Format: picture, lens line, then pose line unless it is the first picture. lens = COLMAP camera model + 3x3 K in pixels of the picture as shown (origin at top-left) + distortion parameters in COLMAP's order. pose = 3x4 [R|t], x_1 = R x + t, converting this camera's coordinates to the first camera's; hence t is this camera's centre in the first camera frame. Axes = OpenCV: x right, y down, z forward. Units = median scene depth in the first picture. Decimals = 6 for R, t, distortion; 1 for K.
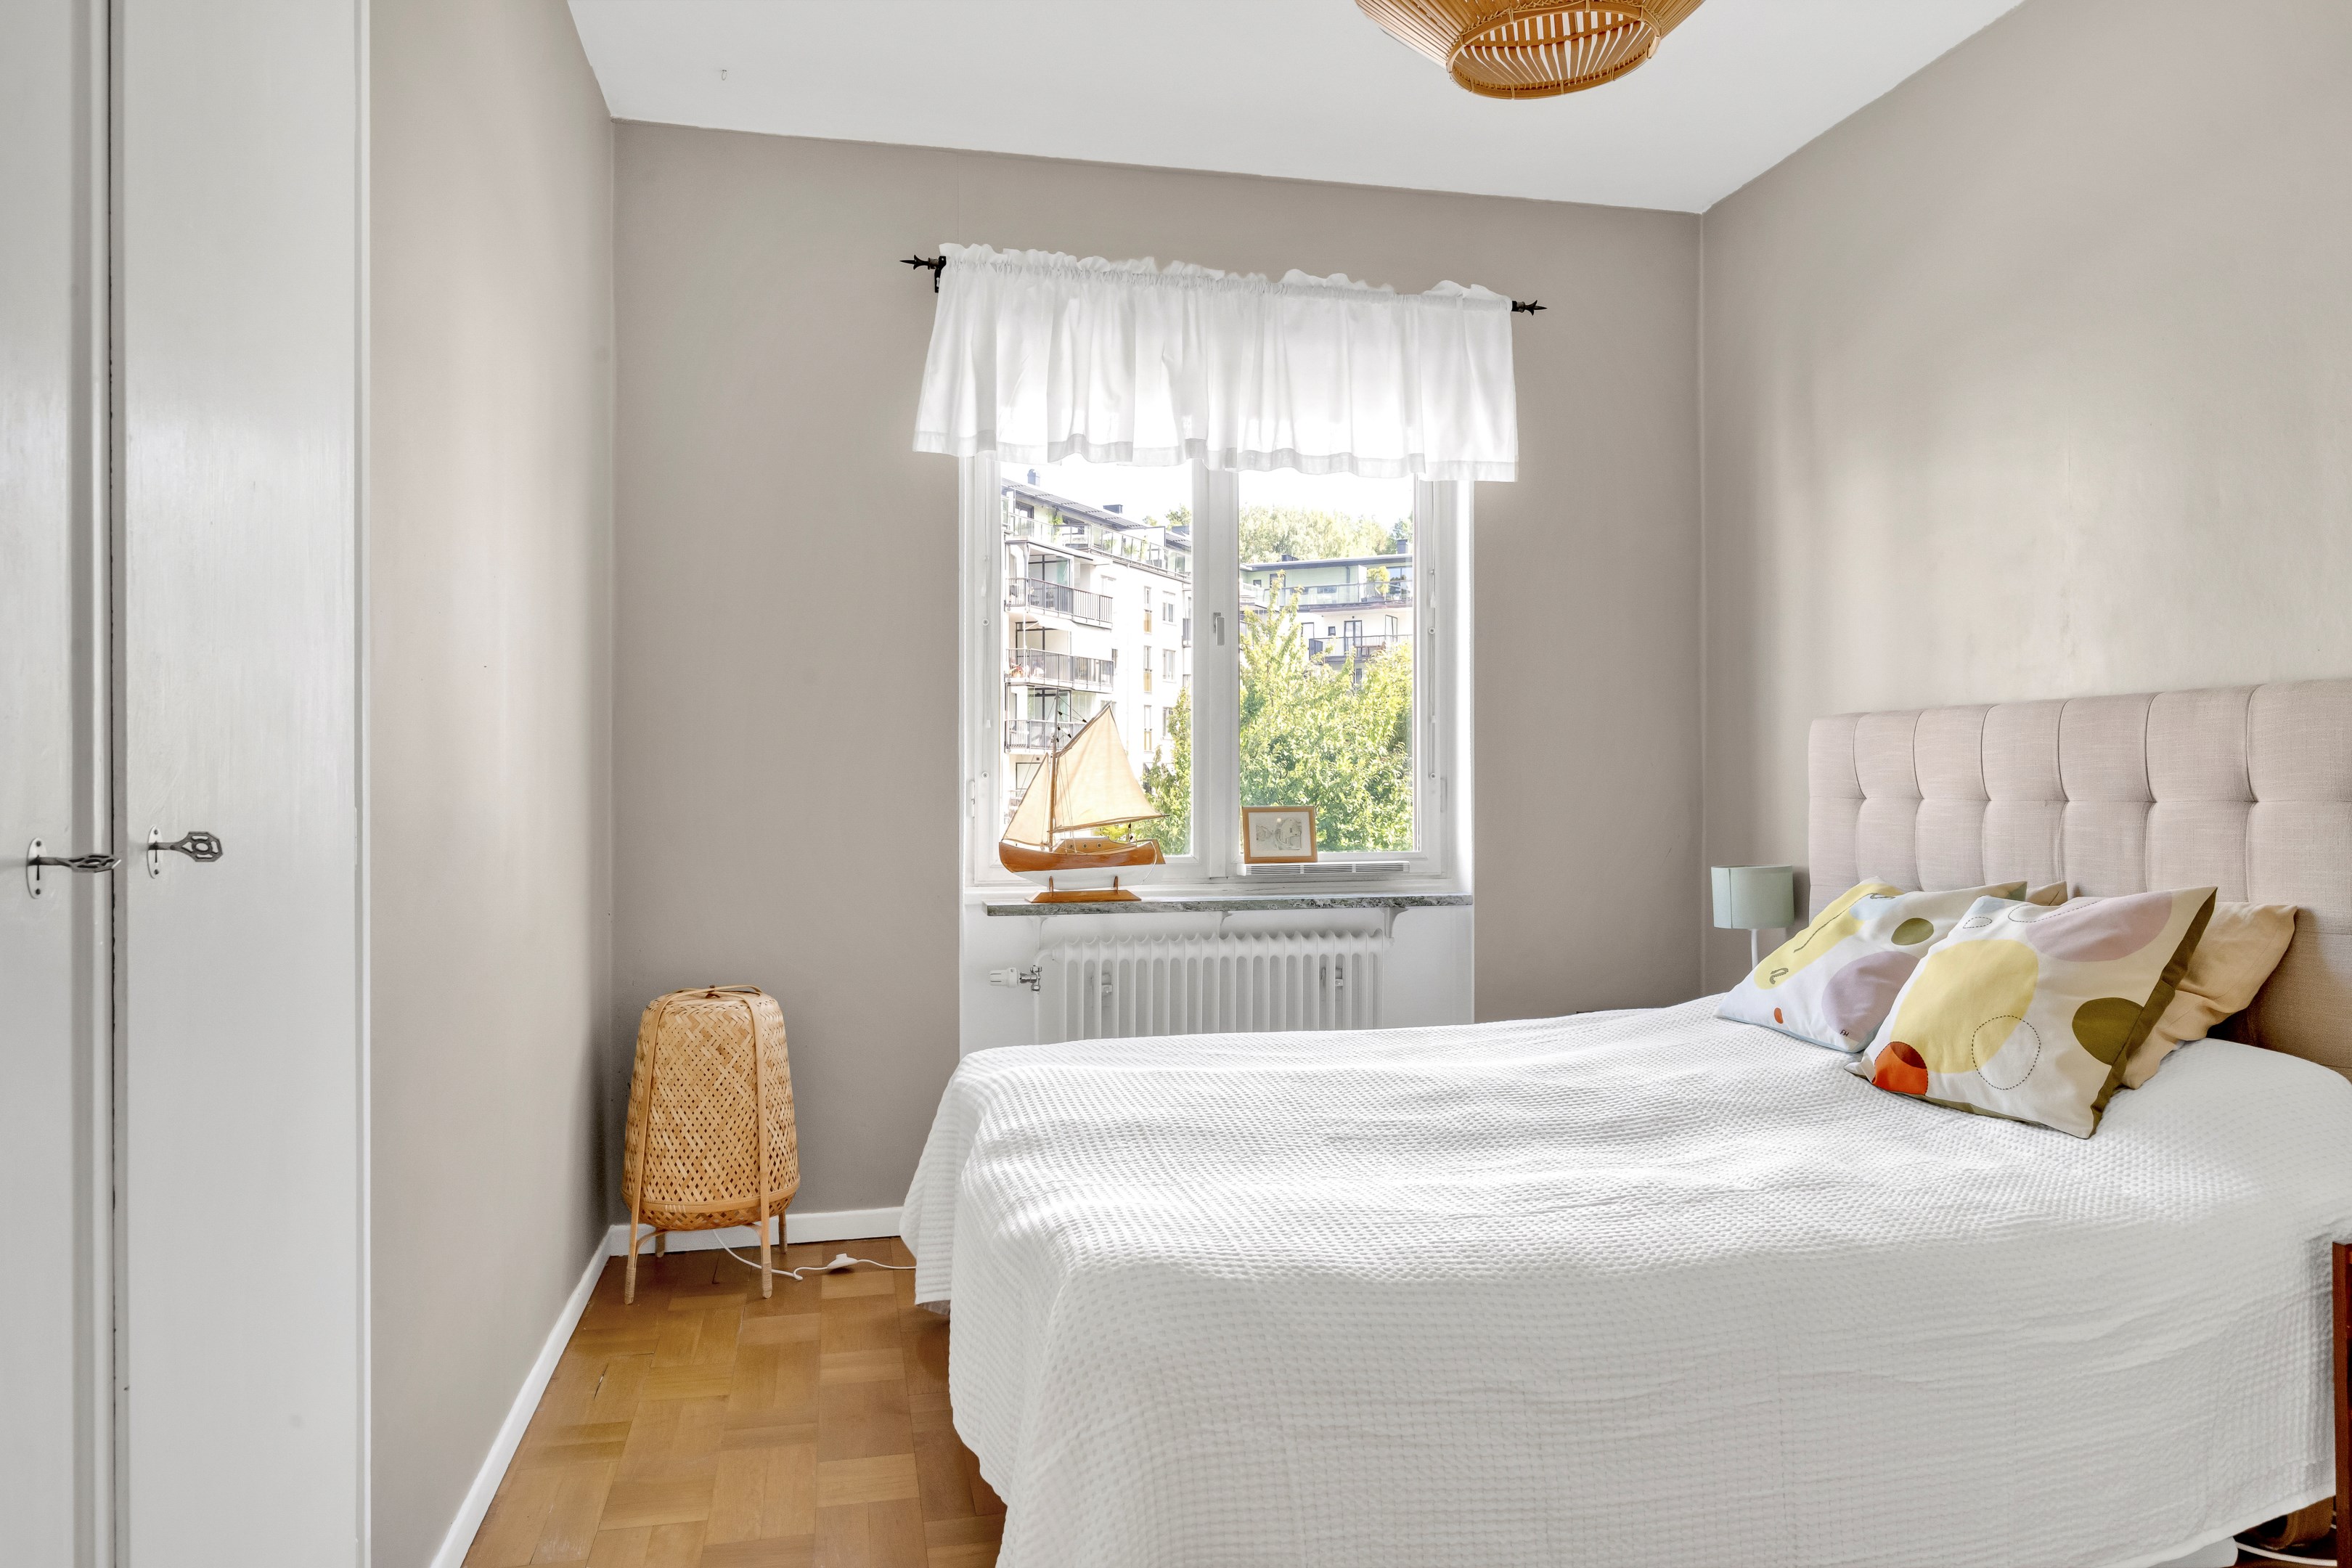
lens RADIAL K [[1532.2, 0, 1177.9], [0, 1532.2, 781.2], [0, 0, 1]] dist [-0.006254, -0.001171]
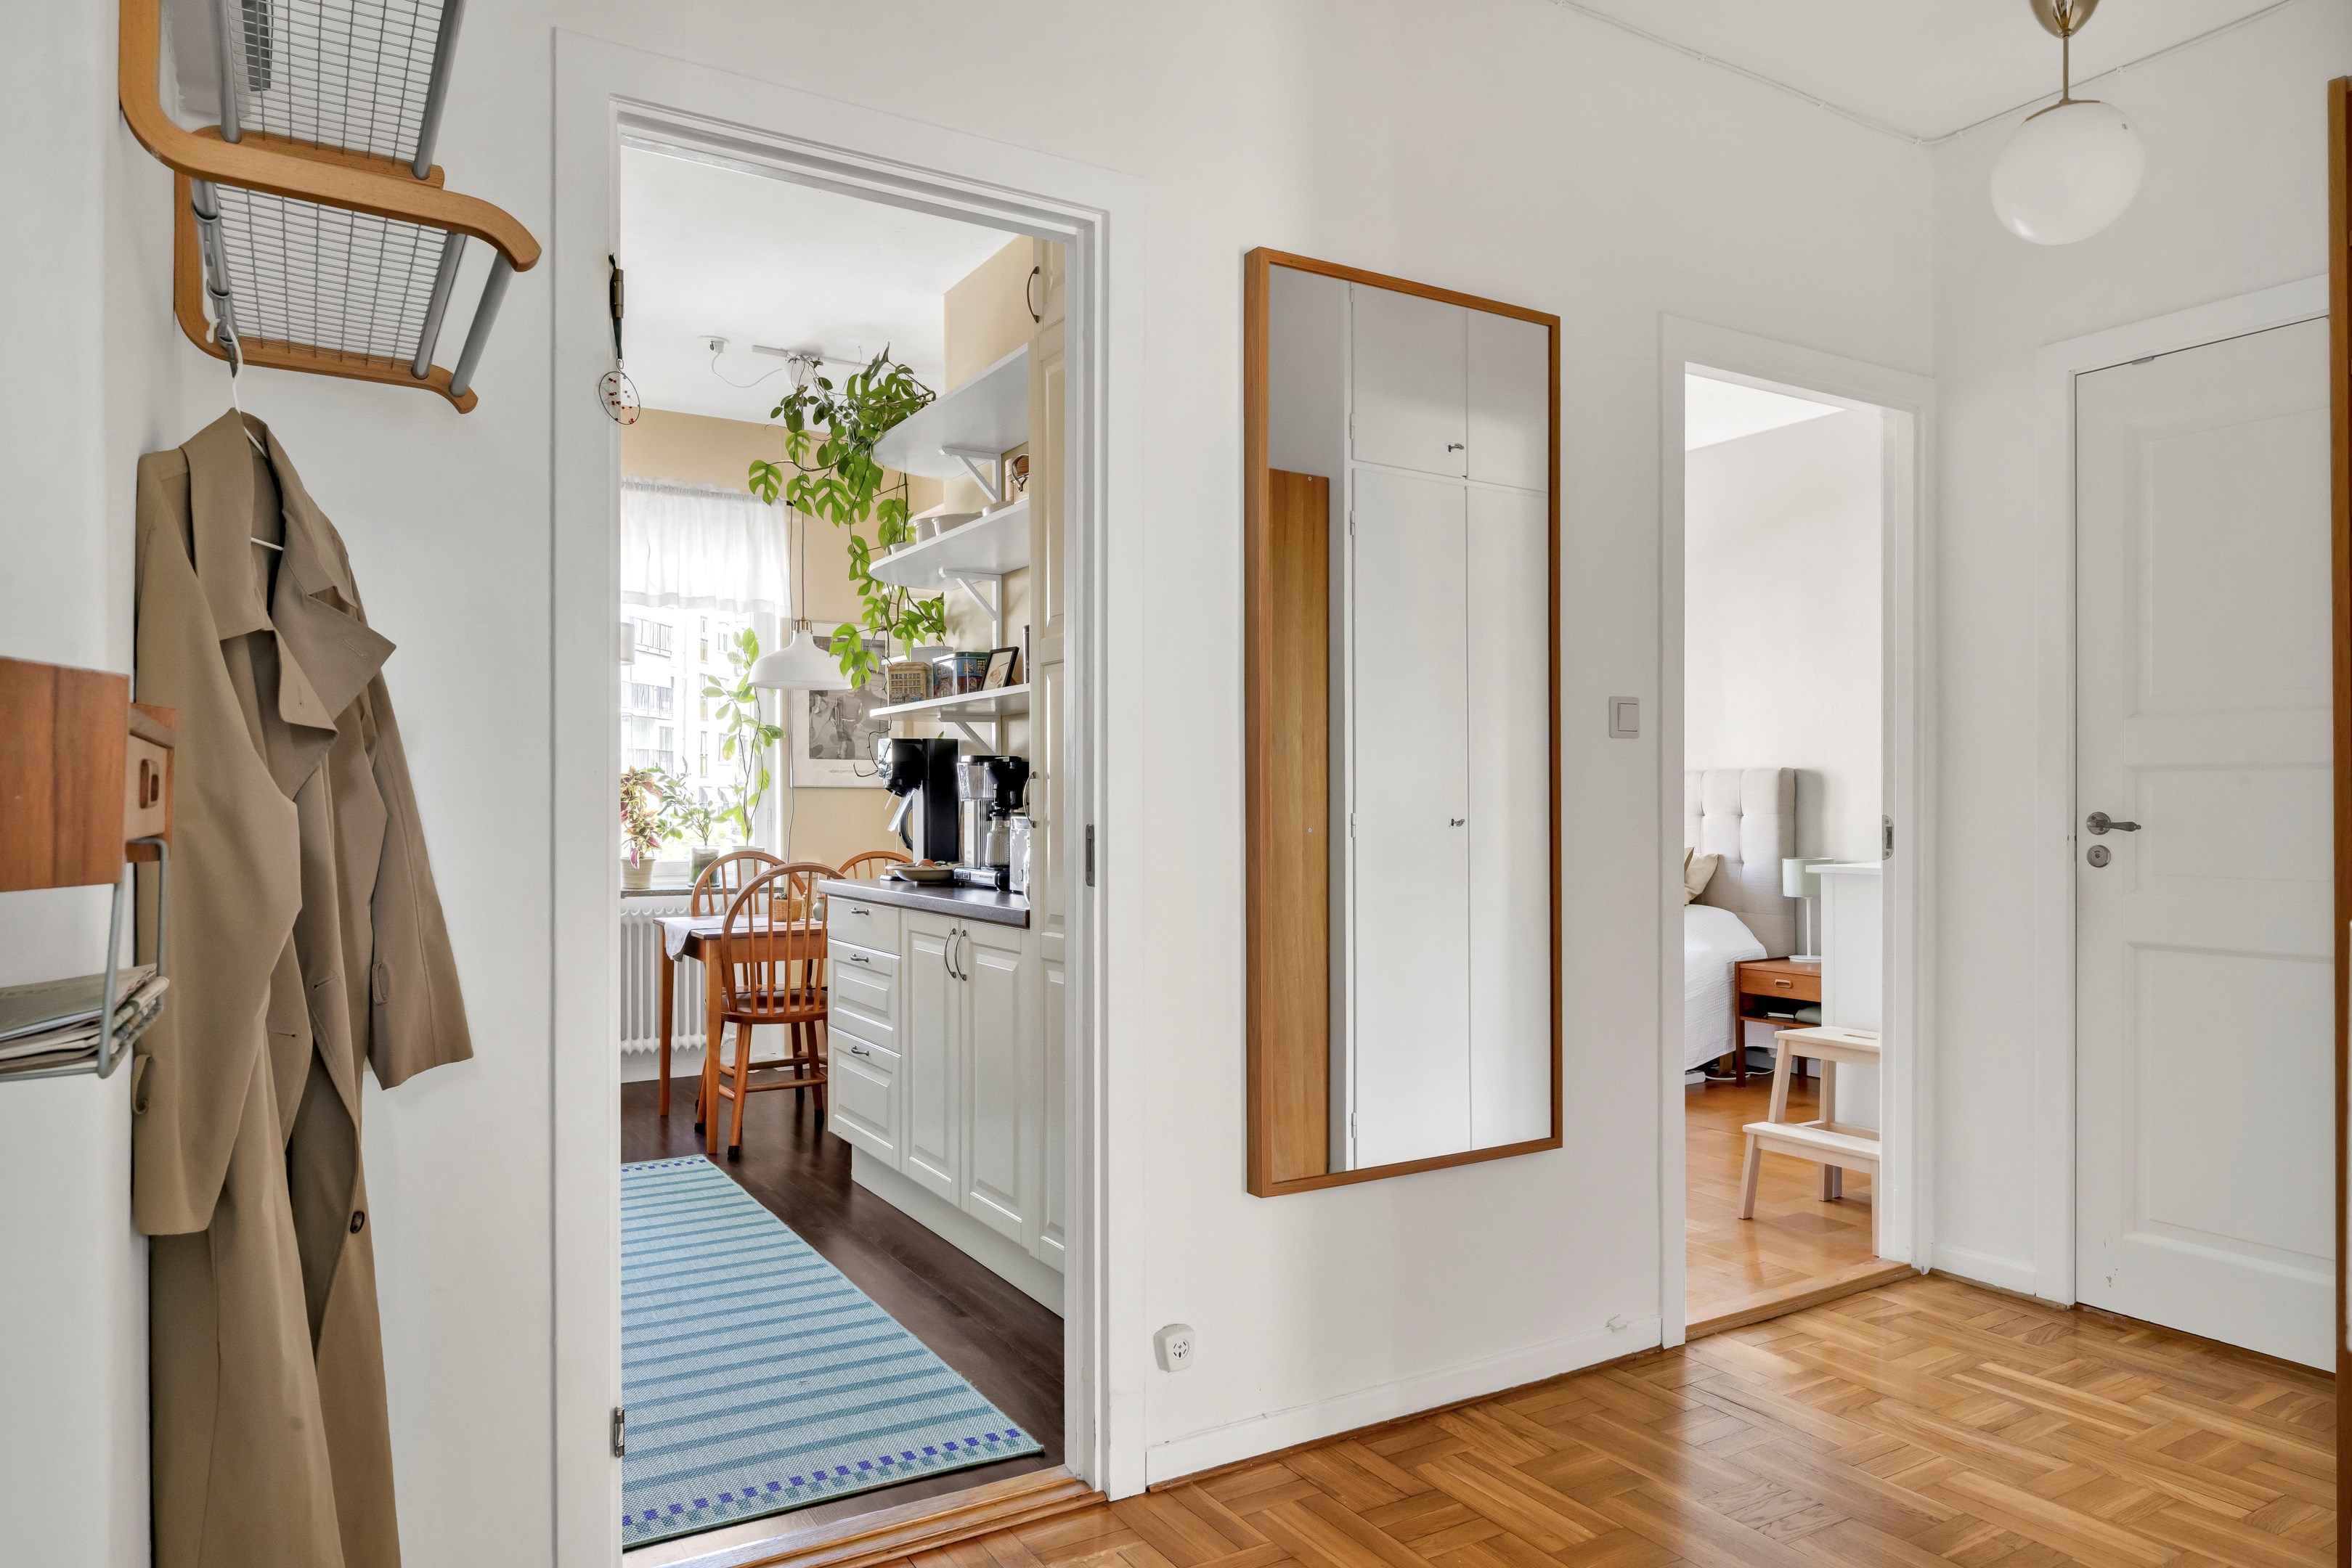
lens RADIAL K [[1474.7, 0, 1176.0], [0, 1474.7, 798.7], [0, 0, 1]] dist [0.001418, -0.034228]
pose [[0.947237, 0.007550, 0.320446, -0.920541], [-0.005709, 0.999961, -0.006685, 0.007516], [-0.320484, 0.004503, 0.947243, -1.055883]]
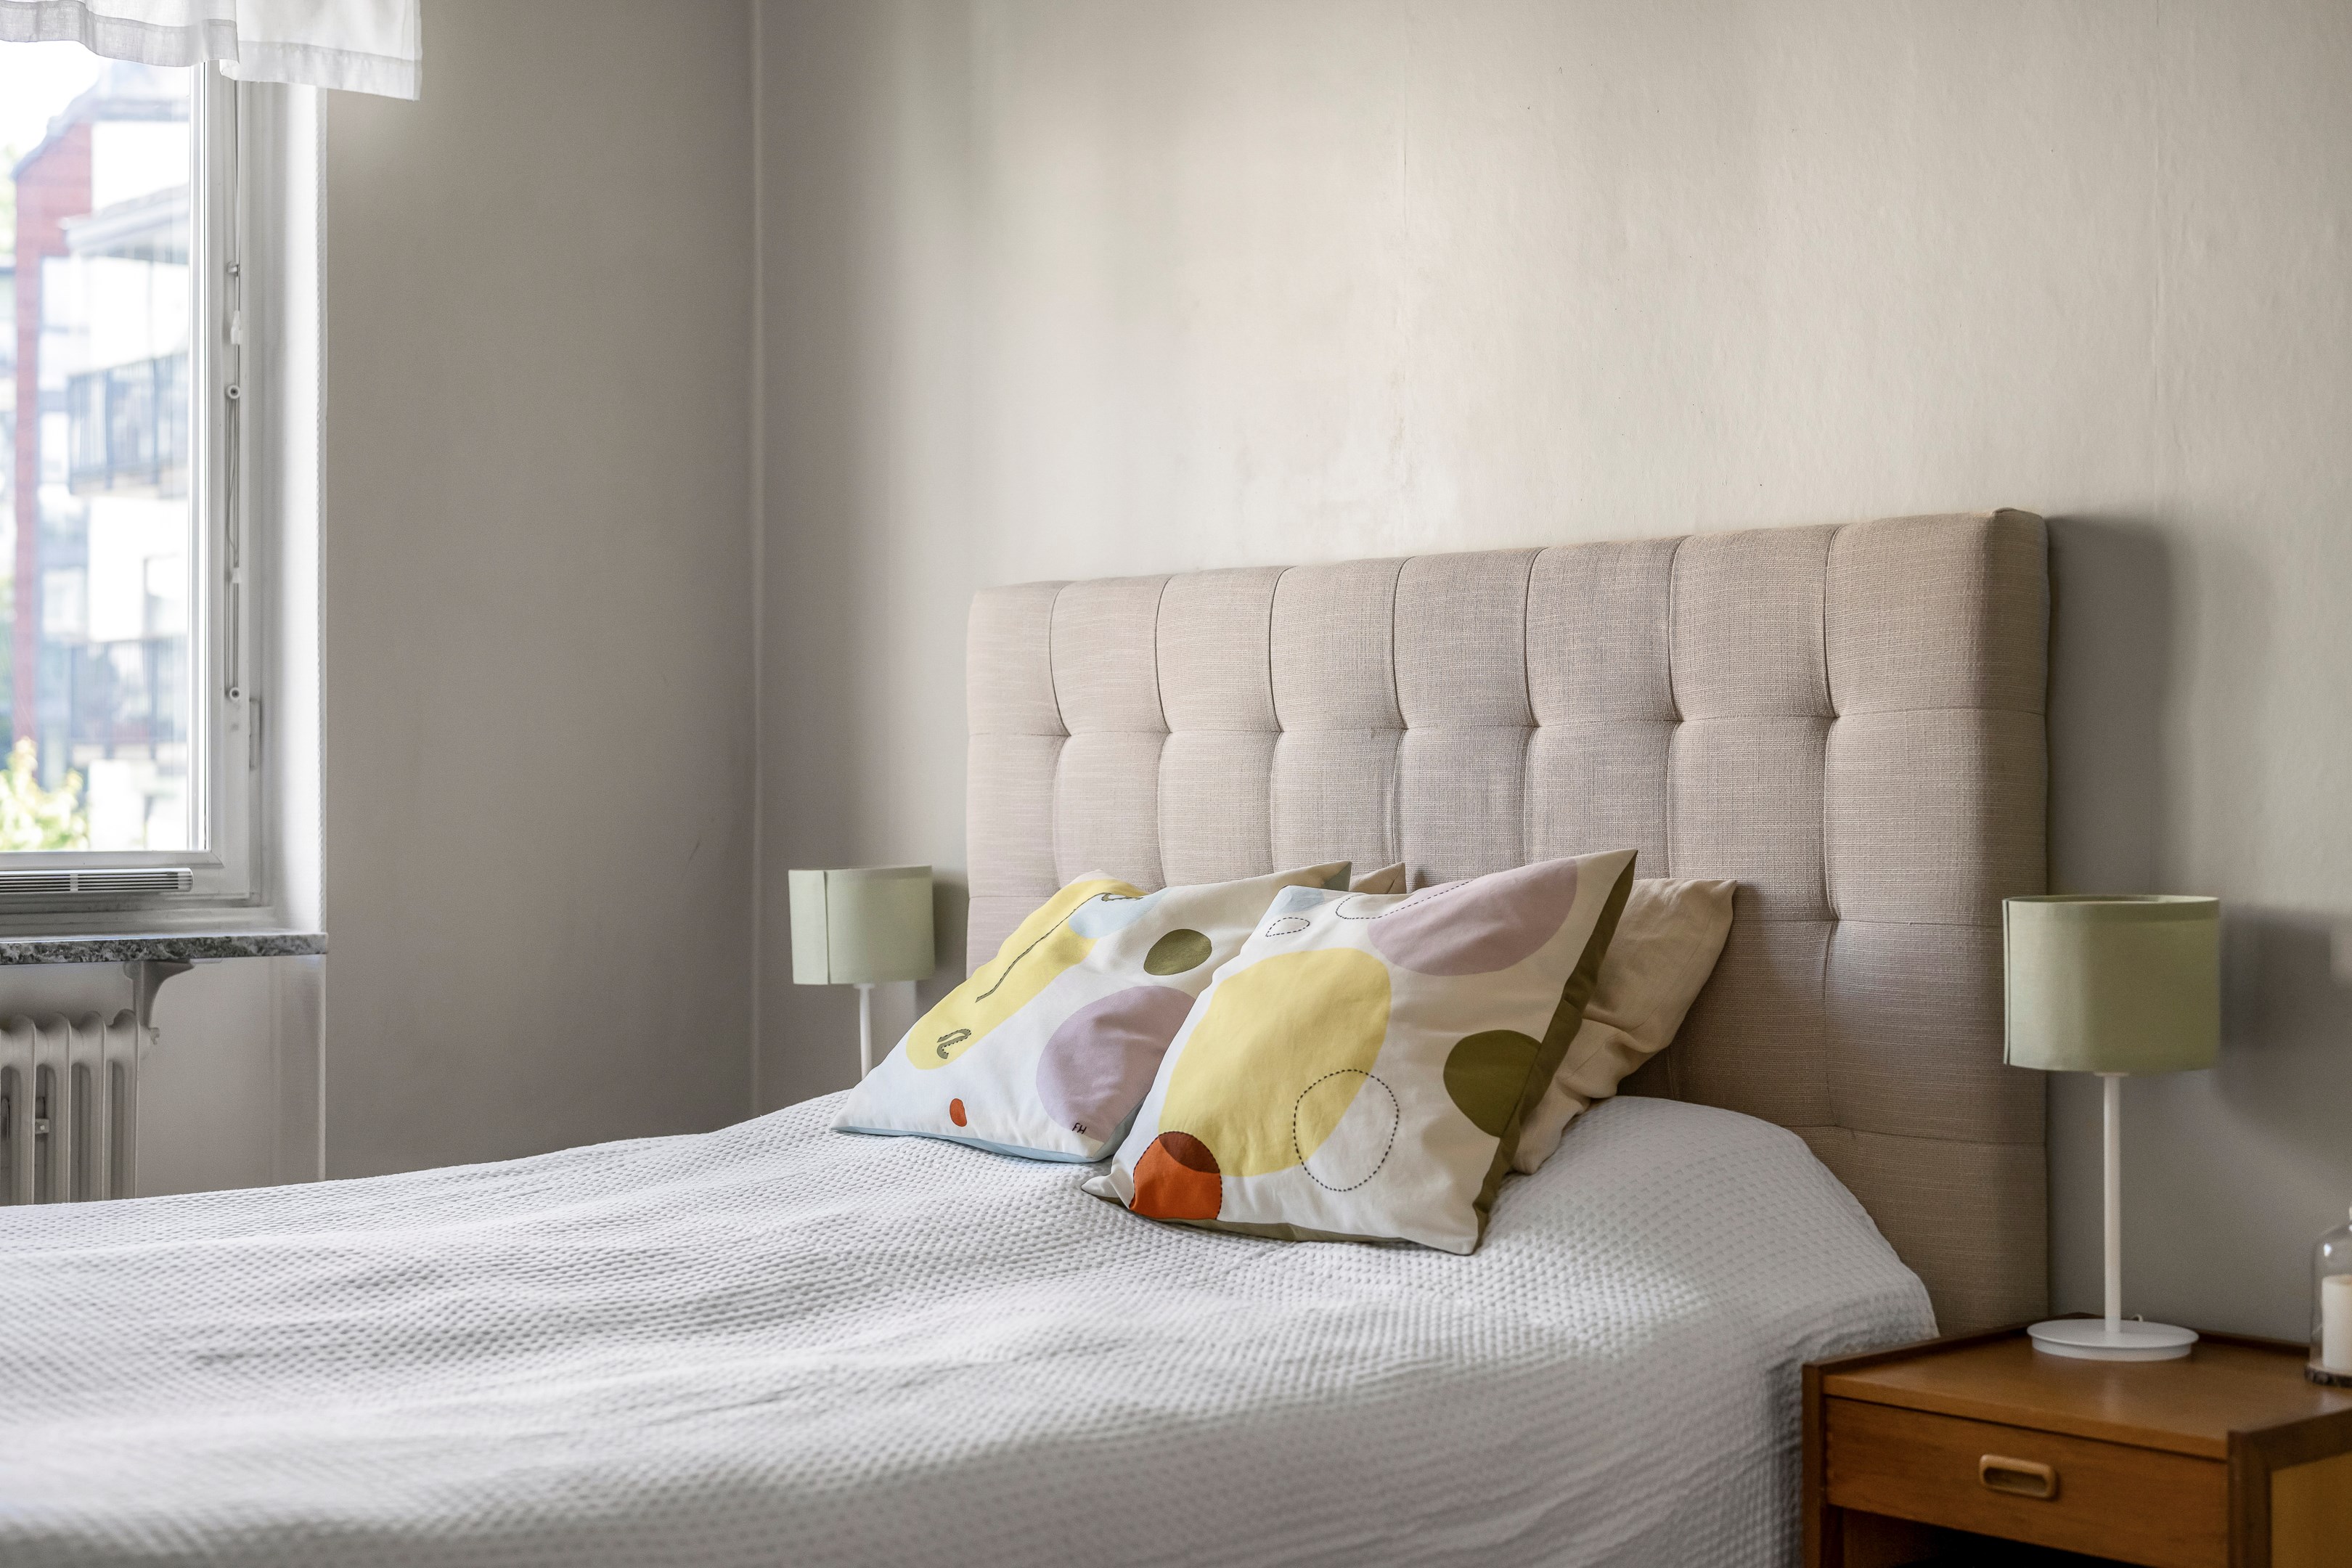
lens RADIAL K [[3348.5, 0, 1177.8], [0, 3348.5, 783.1], [0, 0, 1]] dist [-0.012125, -0.006491]
pose [[0.874022, 0.005897, 0.485851, -0.142896], [-0.005970, 0.999981, -0.001398, 0.041095], [-0.485850, -0.001679, 0.874041, -0.104580]]
